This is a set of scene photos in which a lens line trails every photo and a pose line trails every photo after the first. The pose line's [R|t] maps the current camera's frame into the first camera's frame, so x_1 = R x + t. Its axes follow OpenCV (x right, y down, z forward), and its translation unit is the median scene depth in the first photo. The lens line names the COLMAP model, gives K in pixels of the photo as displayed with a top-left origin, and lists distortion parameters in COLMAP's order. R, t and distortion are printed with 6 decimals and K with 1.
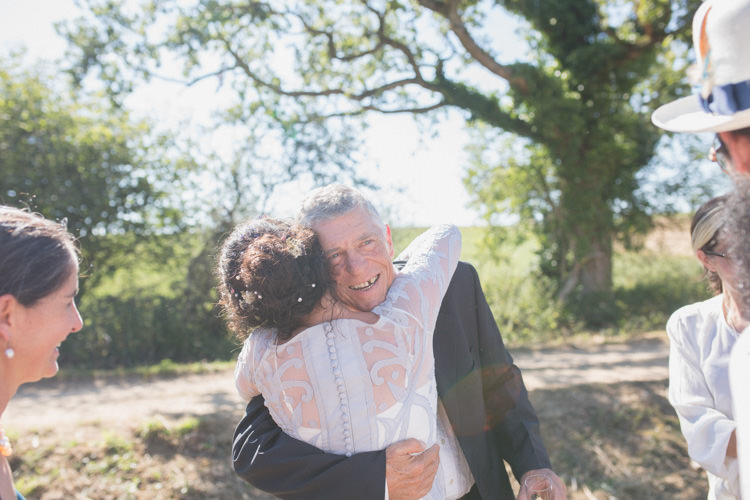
lens RADIAL K [[717.8, 0, 375.0], [0, 717.8, 250.0], [0, 0, 1]] dist [-0.038987, 0.041755]
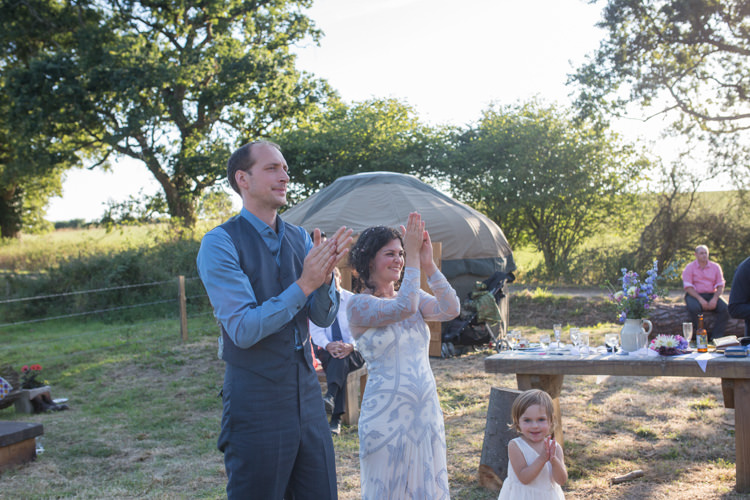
lens RADIAL K [[717.8, 0, 375.0], [0, 717.8, 250.0], [0, 0, 1]] dist [-0.038987, 0.041755]
pose [[0.817629, 0.037881, -0.574498, 0.170588], [-0.009134, 0.998561, 0.052842, -0.017227], [0.575673, -0.037958, 0.816799, -0.646145]]
